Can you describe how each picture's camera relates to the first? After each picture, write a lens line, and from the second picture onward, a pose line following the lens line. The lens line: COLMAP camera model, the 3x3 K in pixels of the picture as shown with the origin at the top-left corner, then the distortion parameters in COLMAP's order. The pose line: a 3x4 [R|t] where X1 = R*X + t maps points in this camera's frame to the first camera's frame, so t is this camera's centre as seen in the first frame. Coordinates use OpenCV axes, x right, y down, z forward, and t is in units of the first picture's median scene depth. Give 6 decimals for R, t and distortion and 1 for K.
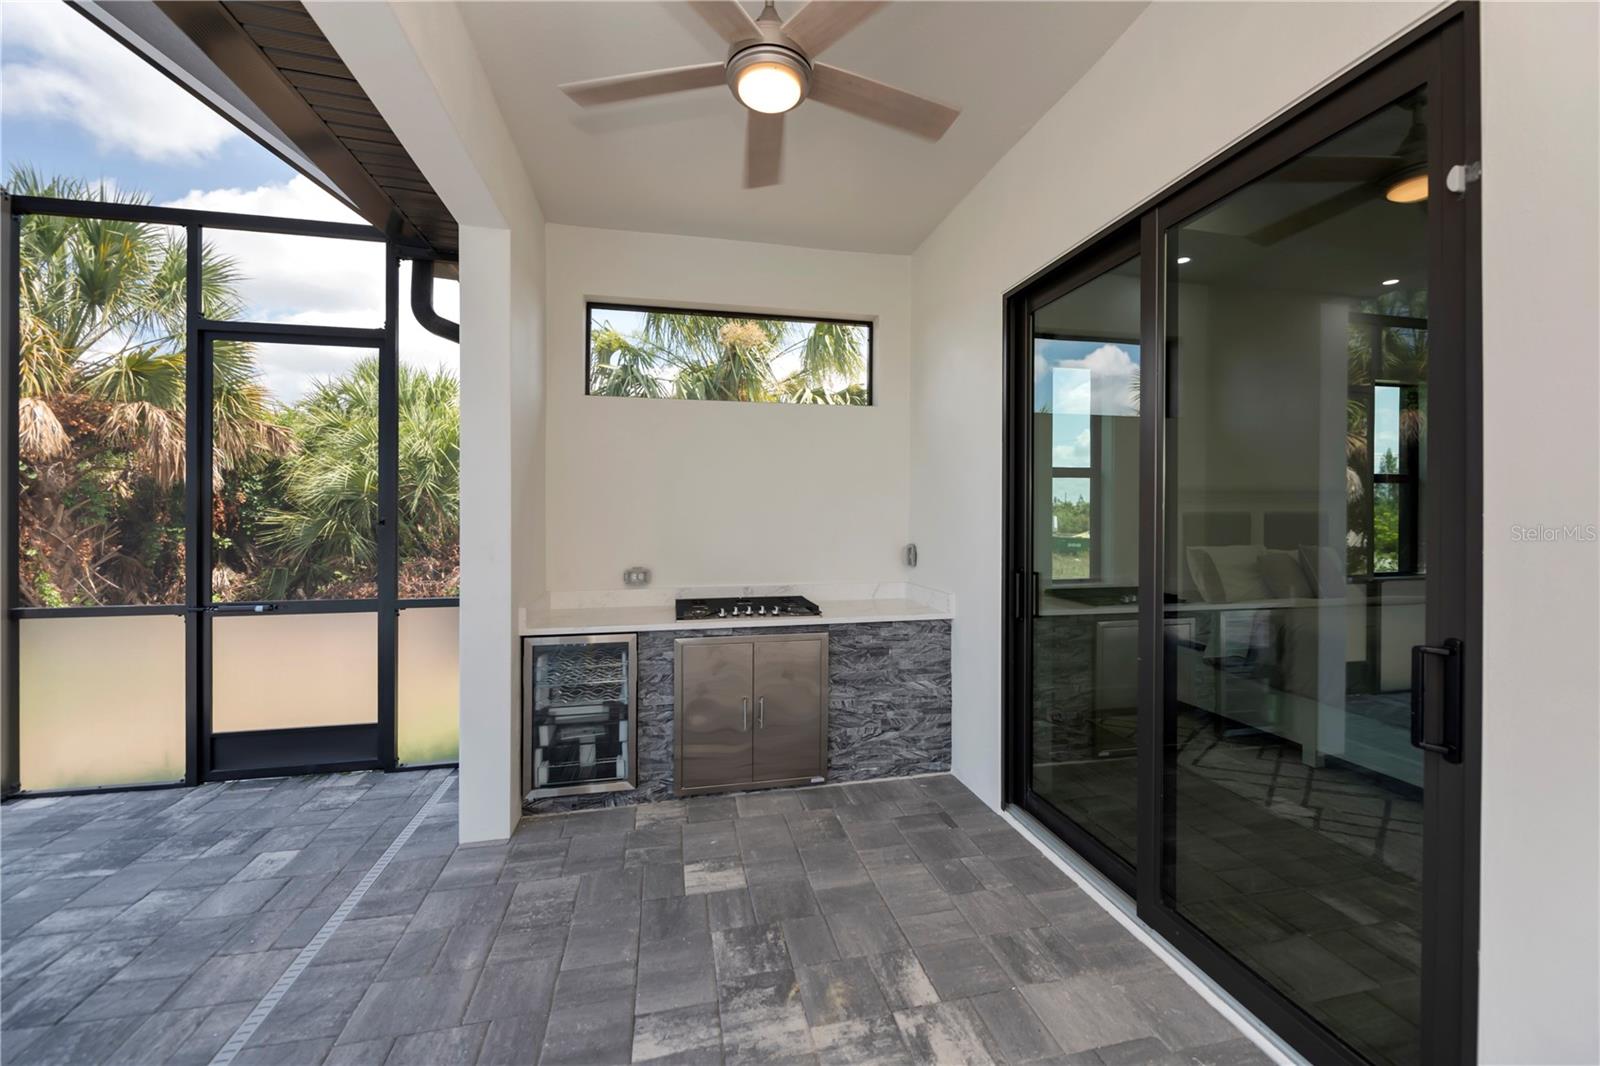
lens RADIAL K [[638.3, 0, 803.0], [0, 638.3, 519.9], [0, 0, 1]] dist [-0.001335, -0.001401]
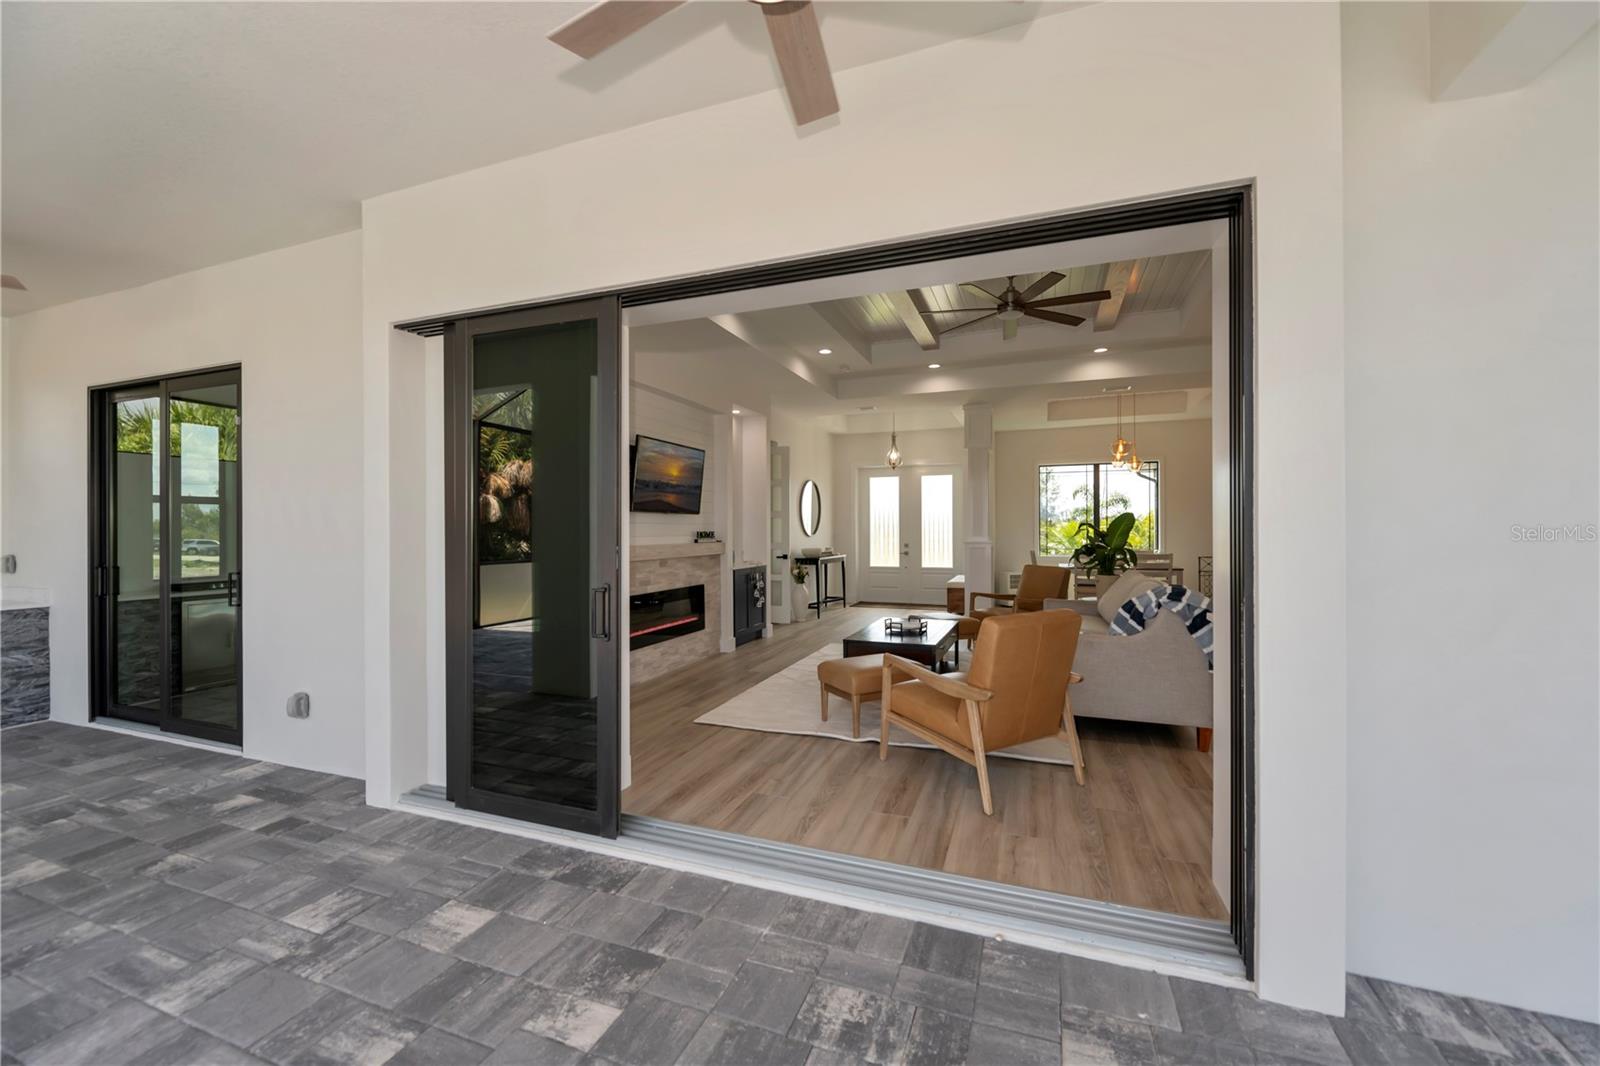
lens RADIAL K [[638.3, 0, 807.7], [0, 638.3, 533.0], [0, 0, 1]] dist [-0.001335, -0.001401]
pose [[0.539188, -0.002202, 0.842182, -0.036236], [0.010296, 0.999939, -0.003978, 0.019508], [-0.842122, 0.010816, 0.539178, -1.100446]]
